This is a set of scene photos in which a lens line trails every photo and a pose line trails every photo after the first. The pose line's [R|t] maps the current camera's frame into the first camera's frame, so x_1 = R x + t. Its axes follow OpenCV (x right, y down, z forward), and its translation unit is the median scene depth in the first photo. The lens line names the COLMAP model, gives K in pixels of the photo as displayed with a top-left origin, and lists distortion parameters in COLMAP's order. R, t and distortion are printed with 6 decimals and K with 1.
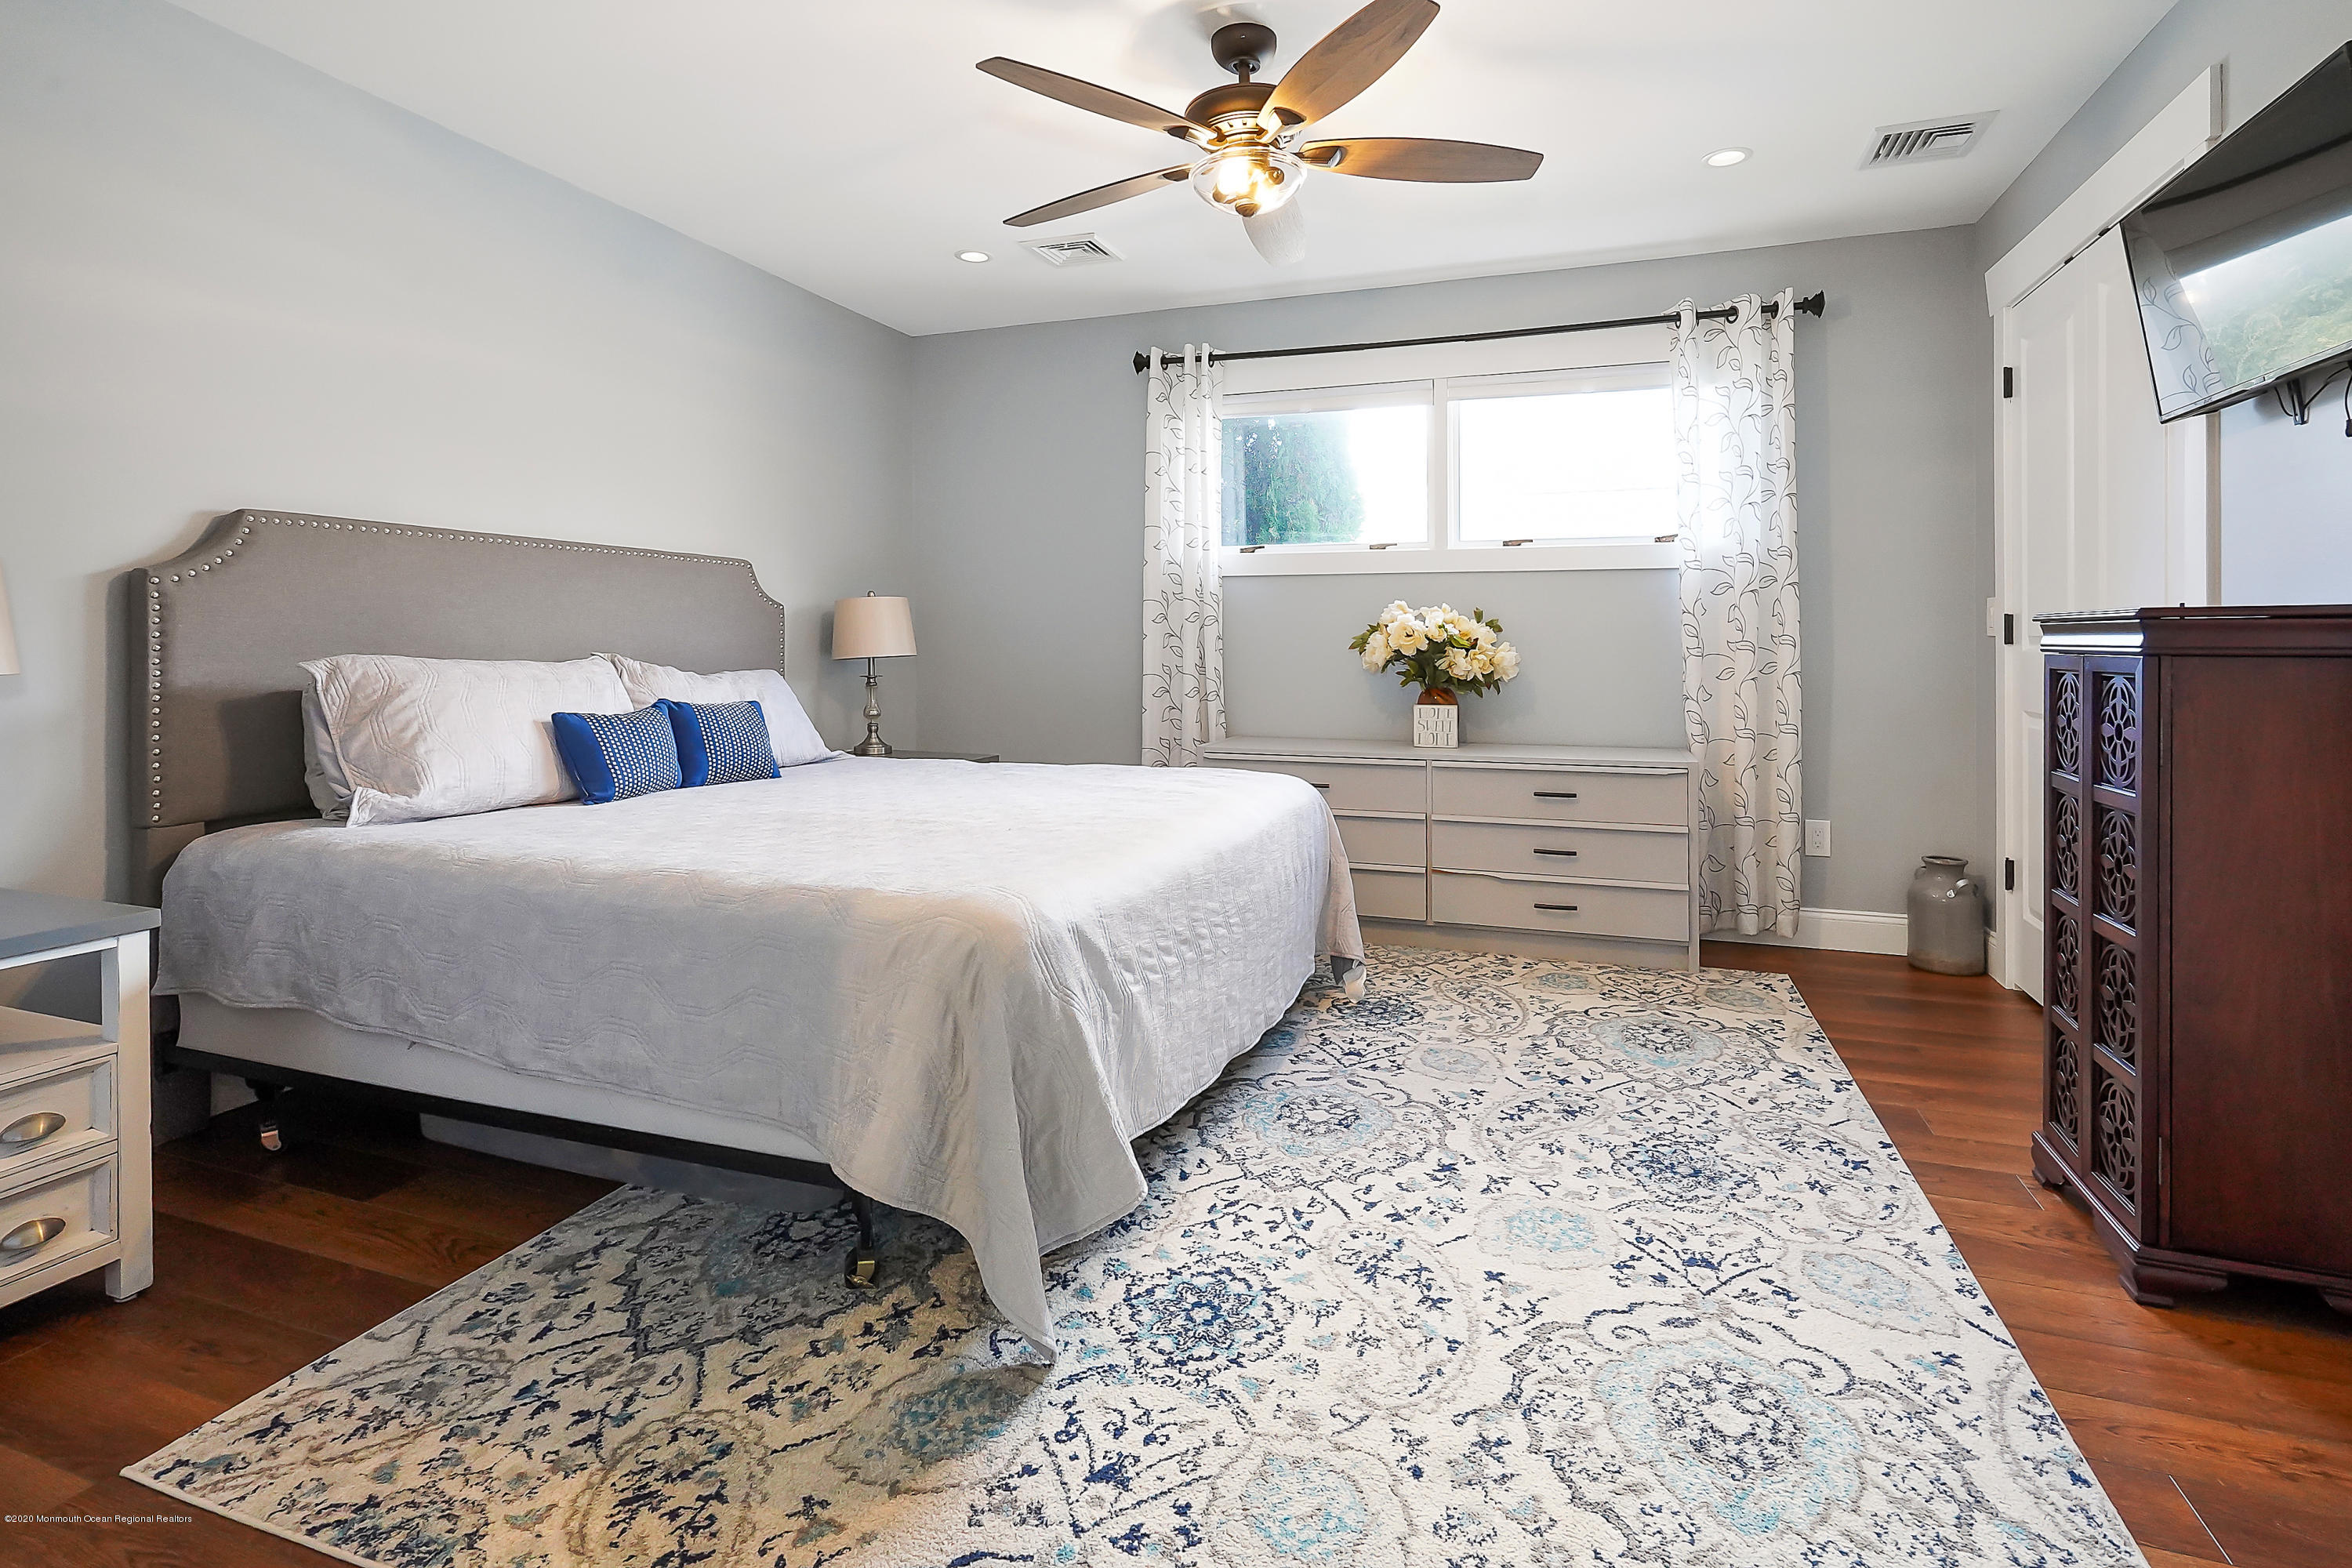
lens RADIAL K [[1106.0, 0, 1242.4], [0, 1106.0, 724.4], [0, 0, 1]] dist [0.005780, 0.000540]
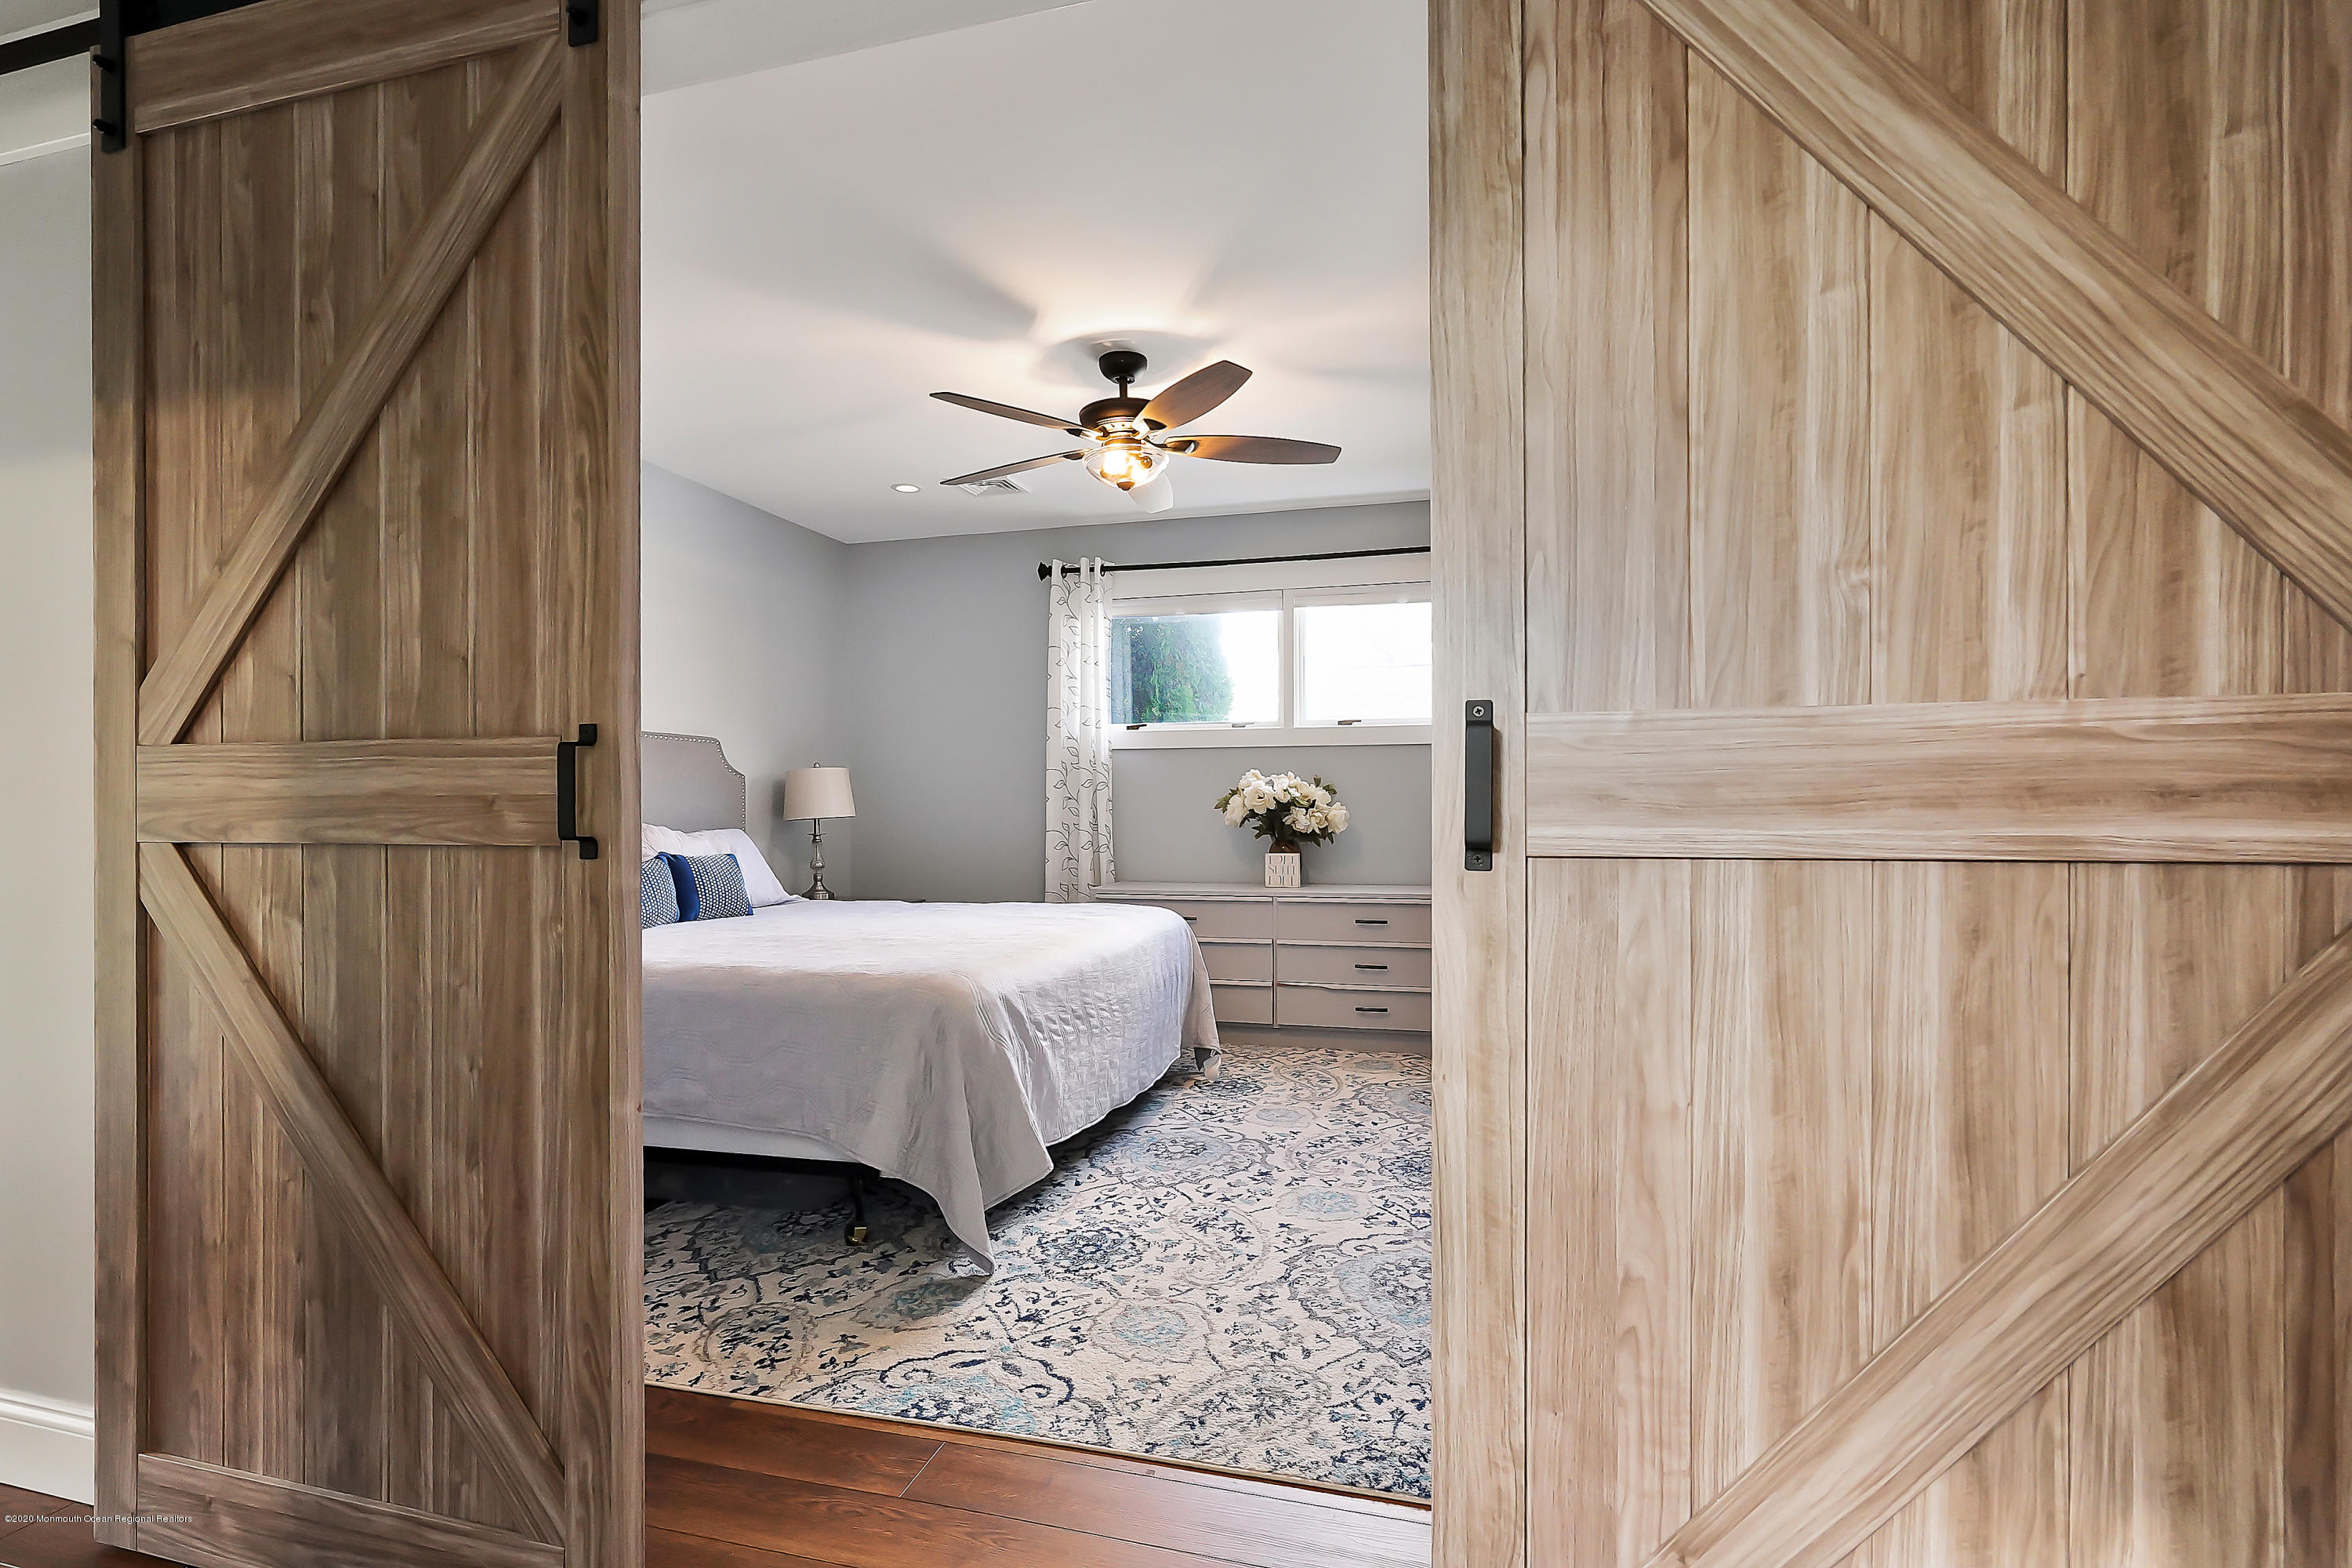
lens RADIAL K [[1106.0, 0, 1173.8], [0, 1106.0, 788.3], [0, 0, 1]] dist [0.005780, 0.000540]
pose [[0.999550, -0.005552, 0.029476, 0.030752], [0.008098, 0.996177, -0.086980, 0.031644], [-0.028880, 0.087180, 0.995774, -0.455862]]
